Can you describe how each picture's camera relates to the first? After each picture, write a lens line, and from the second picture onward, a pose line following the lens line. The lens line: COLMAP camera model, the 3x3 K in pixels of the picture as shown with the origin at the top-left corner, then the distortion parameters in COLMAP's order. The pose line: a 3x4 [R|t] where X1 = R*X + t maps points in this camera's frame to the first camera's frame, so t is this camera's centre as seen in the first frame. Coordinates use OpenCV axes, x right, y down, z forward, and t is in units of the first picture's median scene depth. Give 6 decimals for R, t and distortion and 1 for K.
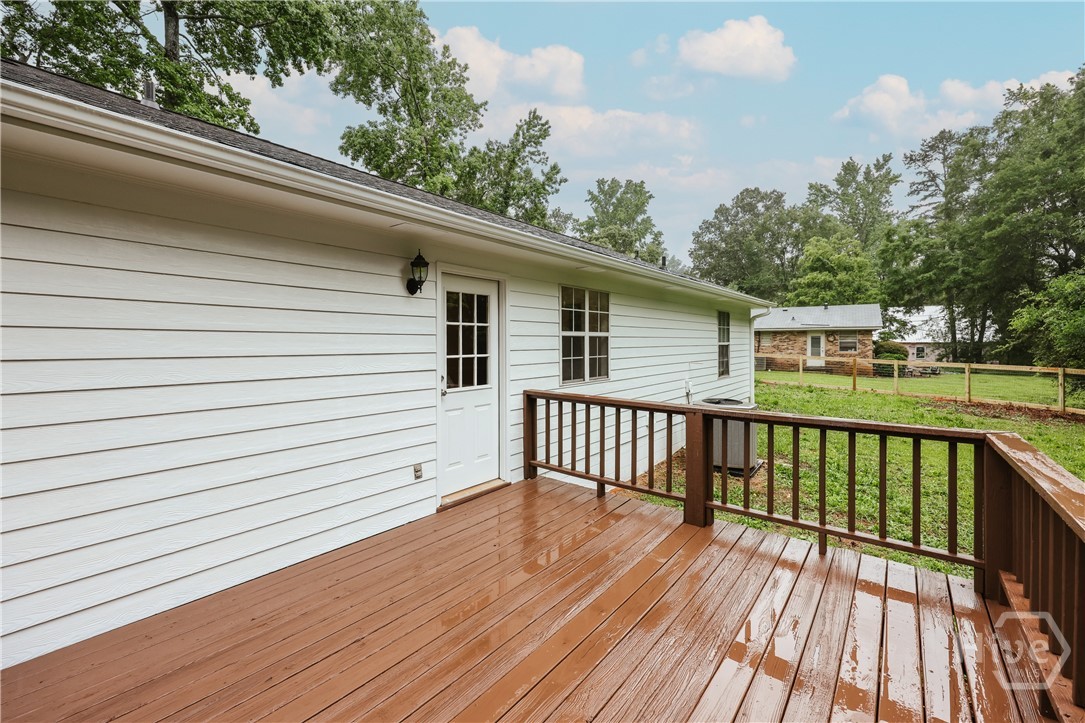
lens RADIAL K [[440.3, 0, 532.2], [0, 440.3, 347.2], [0, 0, 1]] dist [0.001451, -0.000035]
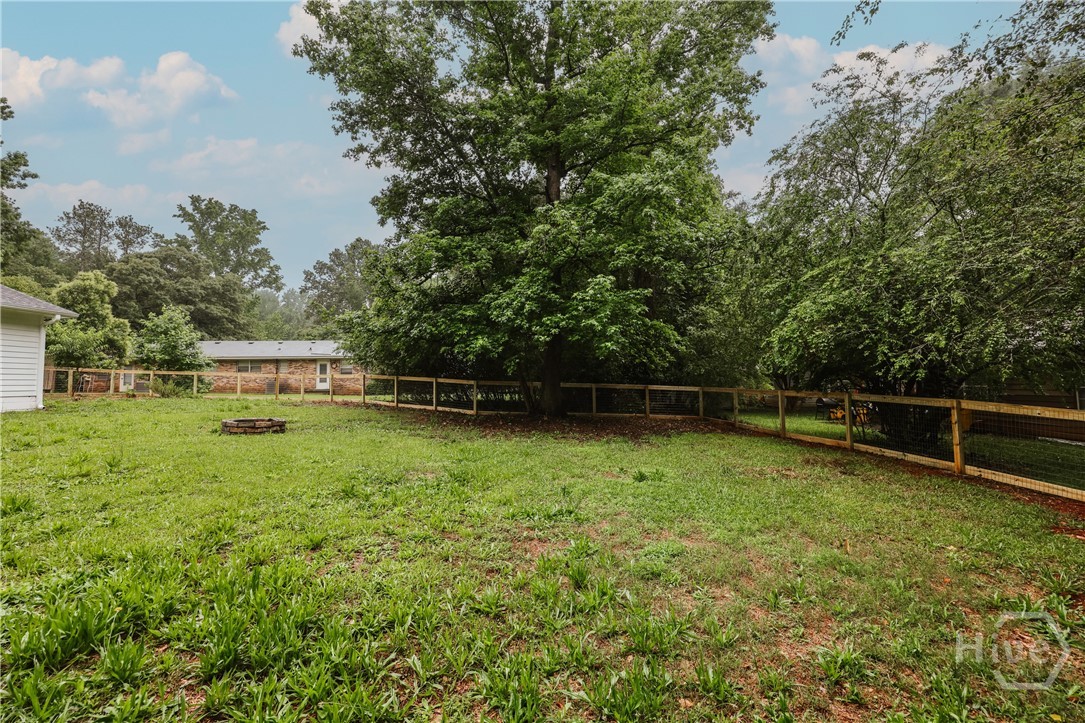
lens RADIAL K [[440.3, 0, 538.6], [0, 440.3, 361.2], [0, 0, 1]] dist [0.001451, -0.000035]
pose [[0.761585, 0.022317, 0.647681, 0.304668], [0.021742, 0.997964, -0.059952, 0.050339], [-0.647700, 0.059741, 0.759550, -0.269031]]
